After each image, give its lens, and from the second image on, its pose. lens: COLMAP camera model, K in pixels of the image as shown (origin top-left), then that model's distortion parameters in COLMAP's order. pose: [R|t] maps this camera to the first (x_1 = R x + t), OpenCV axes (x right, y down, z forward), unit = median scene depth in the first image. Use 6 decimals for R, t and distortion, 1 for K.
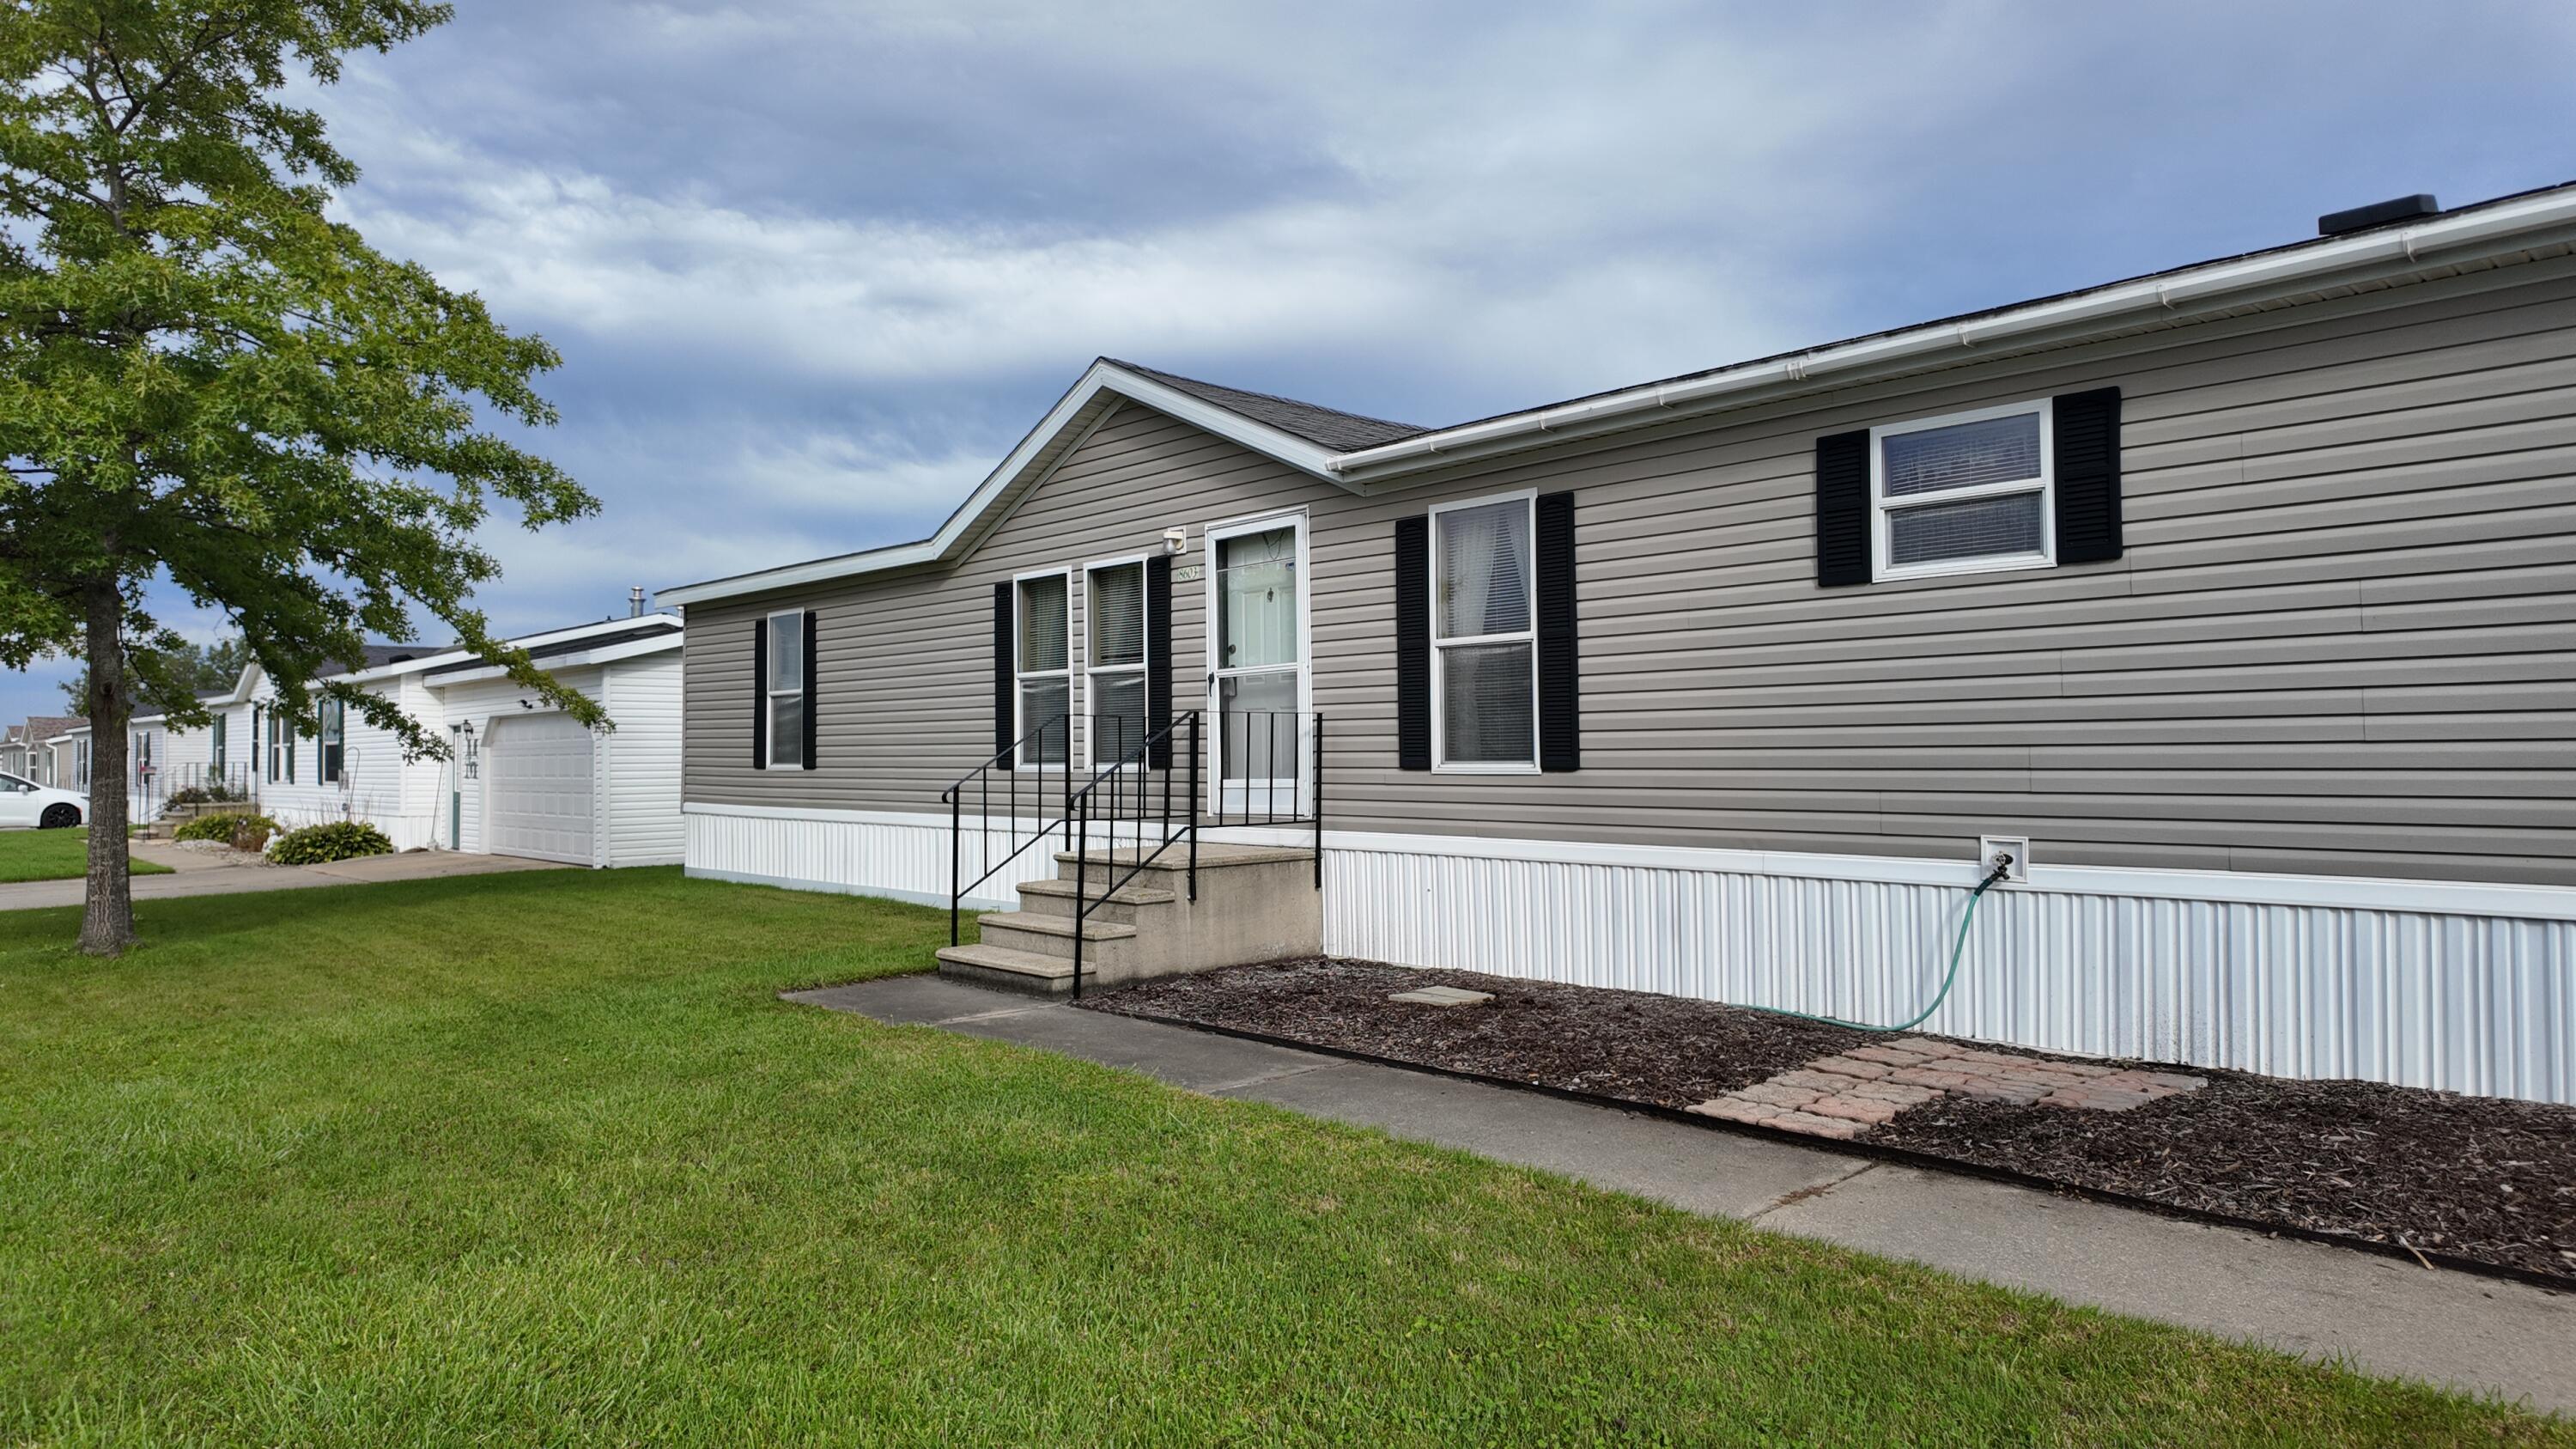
lens RADIAL K [[1495.0, 0, 1294.1], [0, 1495.0, 721.6], [0, 0, 1]] dist [0.105430, -0.136611]
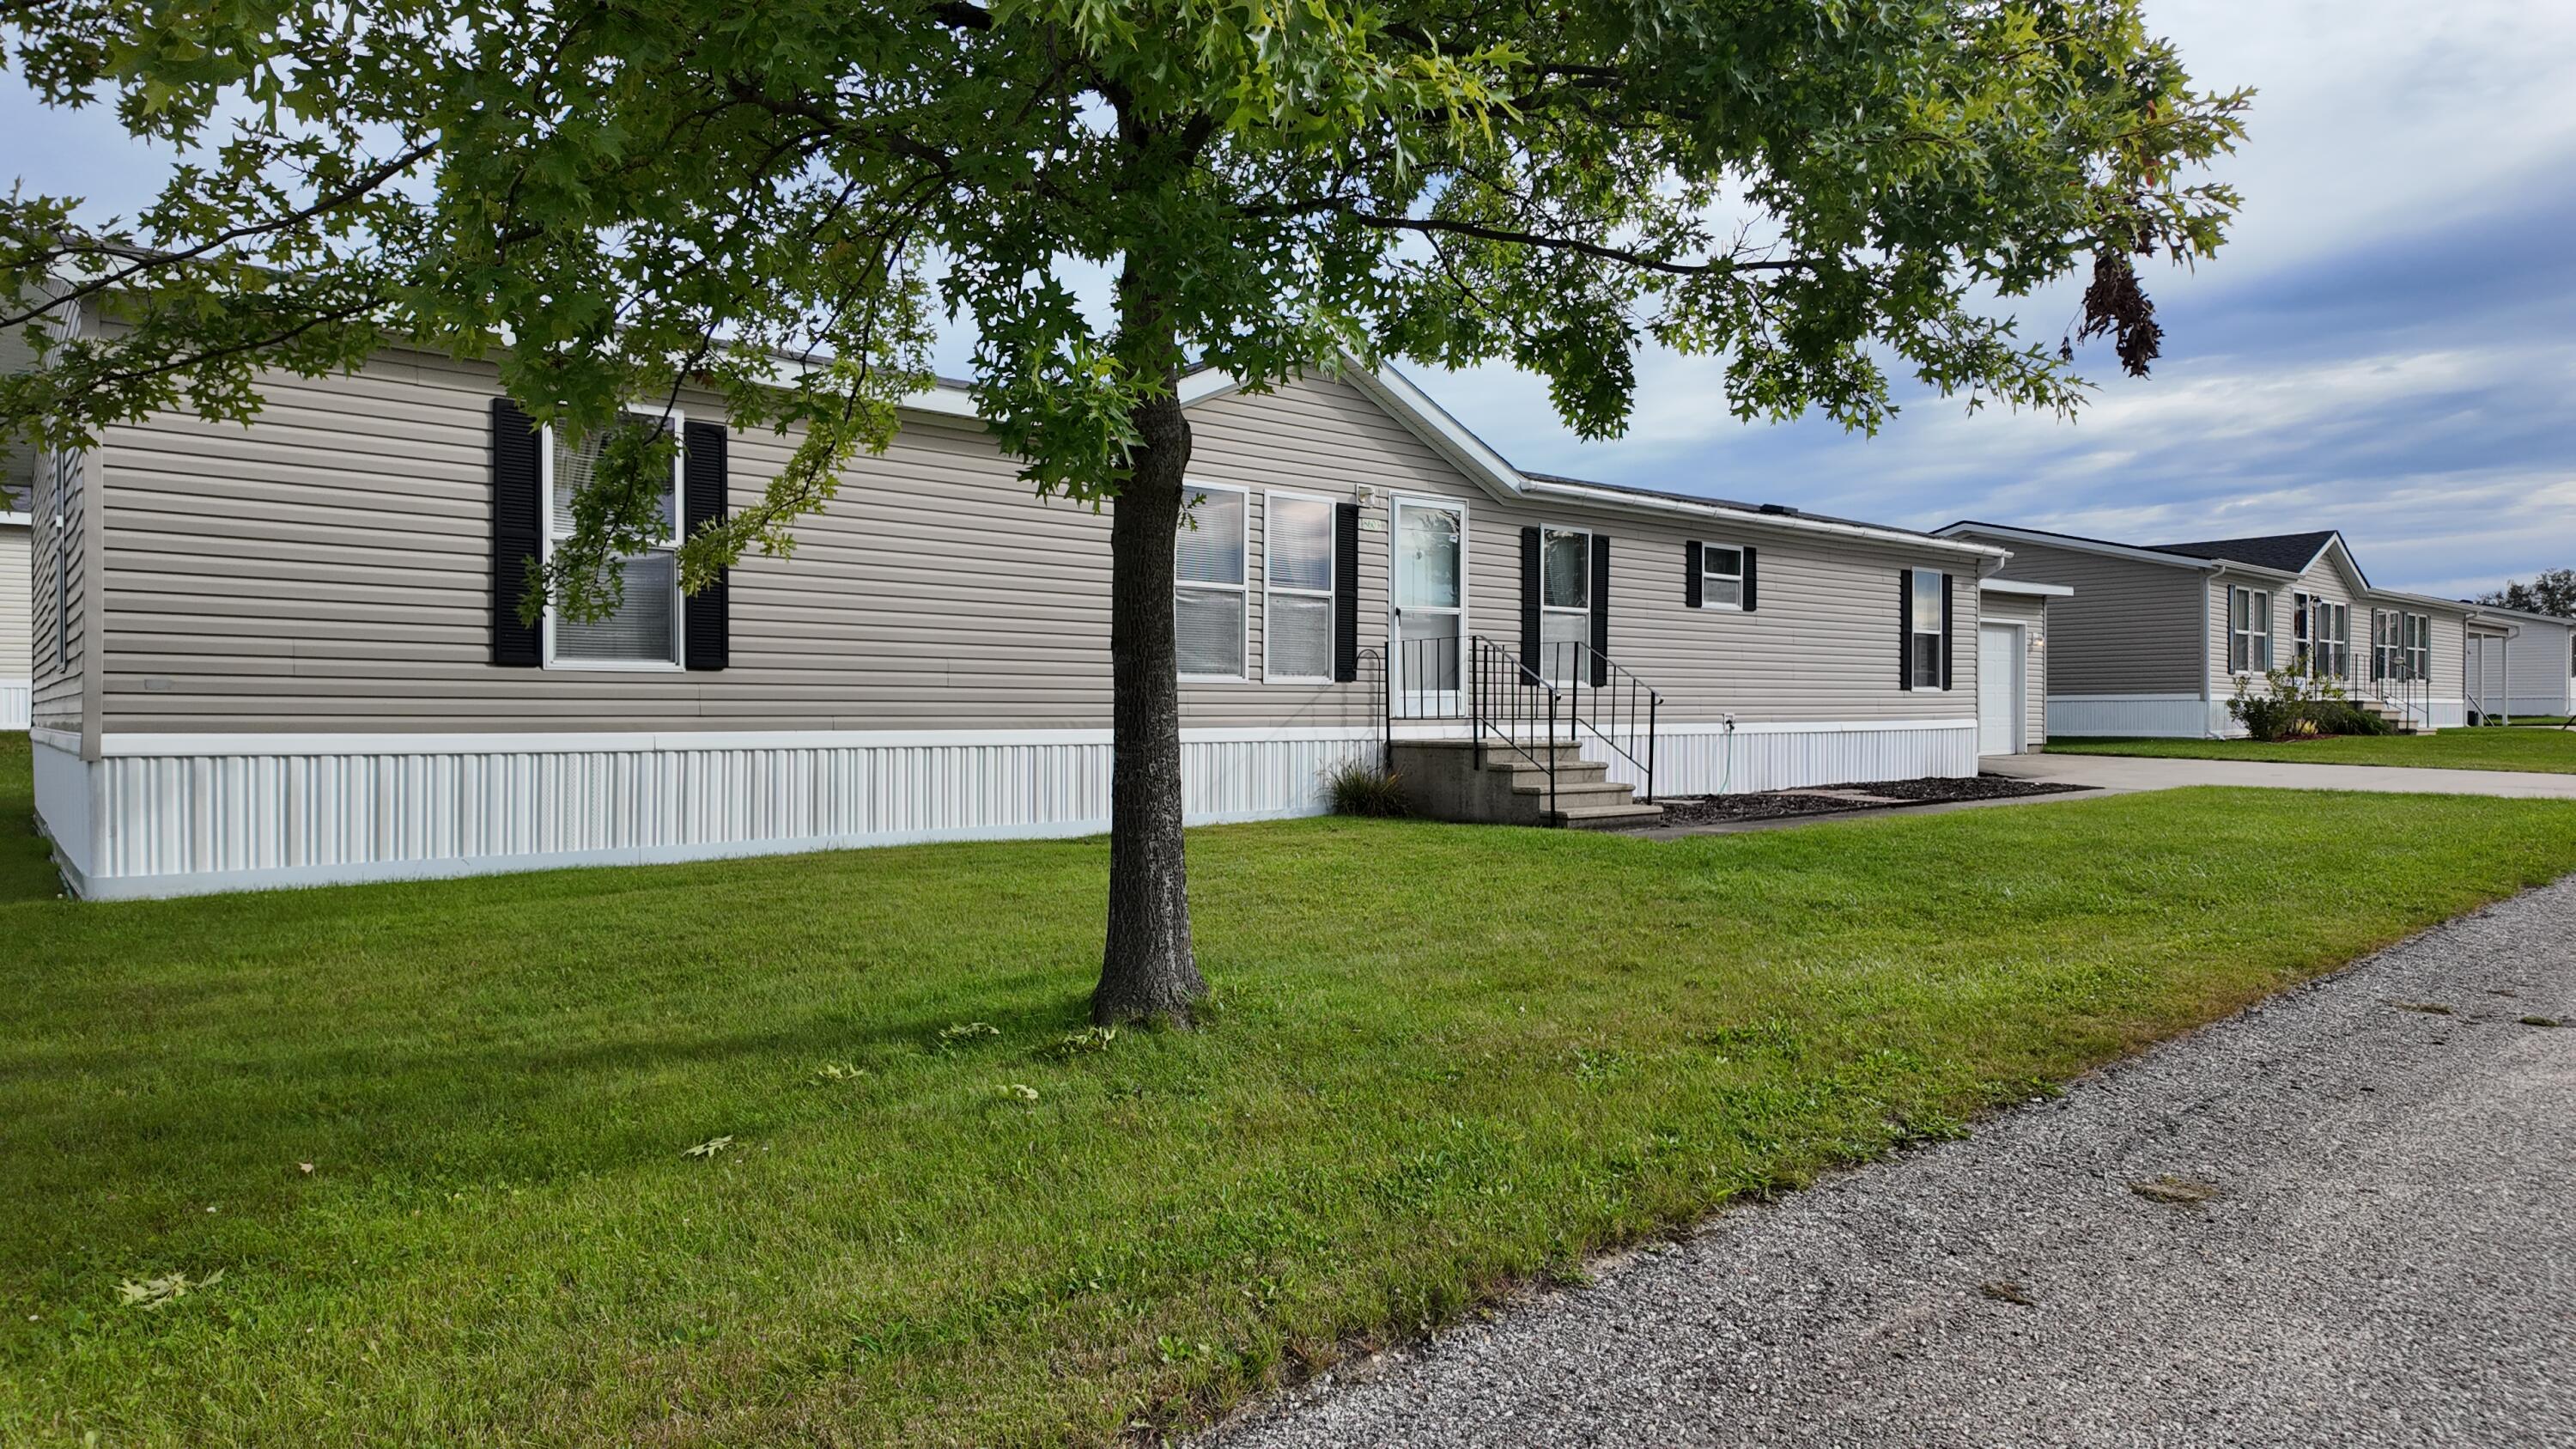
lens RADIAL K [[1495.0, 0, 1294.1], [0, 1495.0, 721.6], [0, 0, 1]] dist [0.105430, -0.136611]
pose [[0.050528, 0.006004, 0.998705, -1.430499], [-0.018700, 0.999812, -0.005065, 0.078367], [-0.998548, -0.018420, 0.050631, 1.087473]]
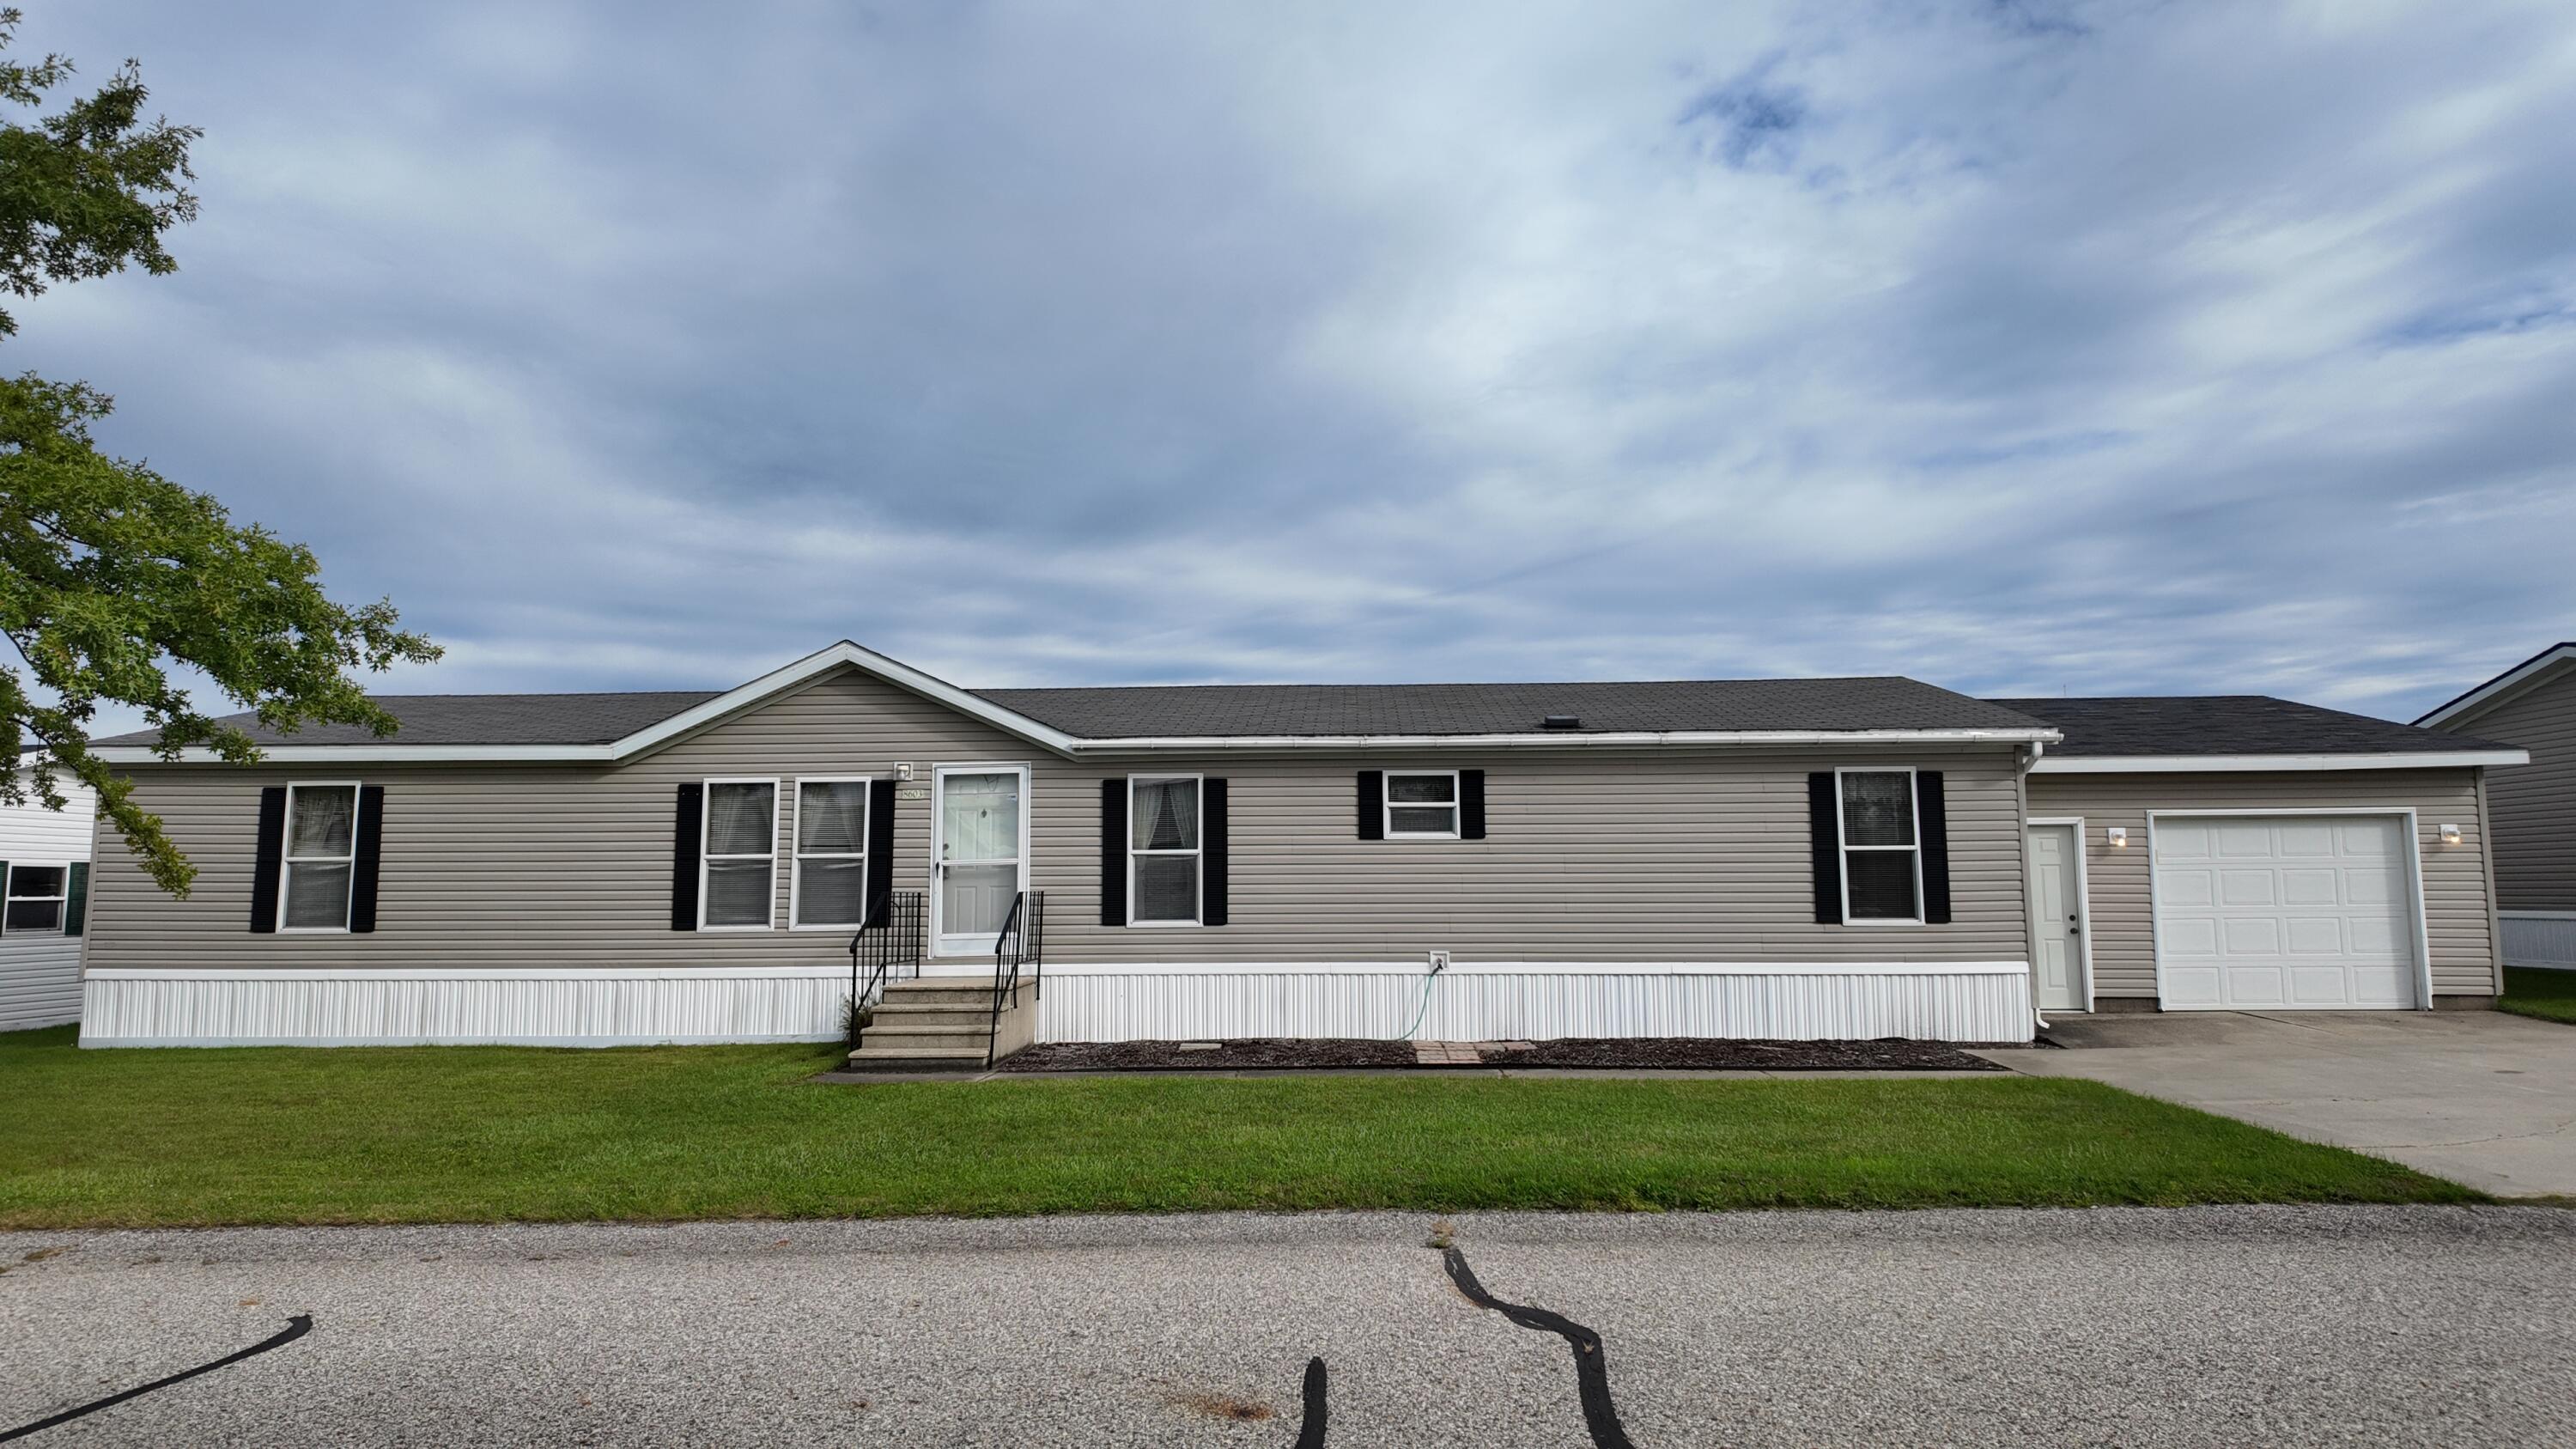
lens RADIAL K [[1508.5, 0, 1300.1], [0, 1508.5, 722.6], [0, 0, 1]] dist [0.111073, -0.142362]
pose [[0.719681, 0.078917, 0.689805, -0.916163], [-0.016171, 0.995155, -0.096979, -0.032336], [-0.694116, 0.058639, 0.717471, -0.384863]]
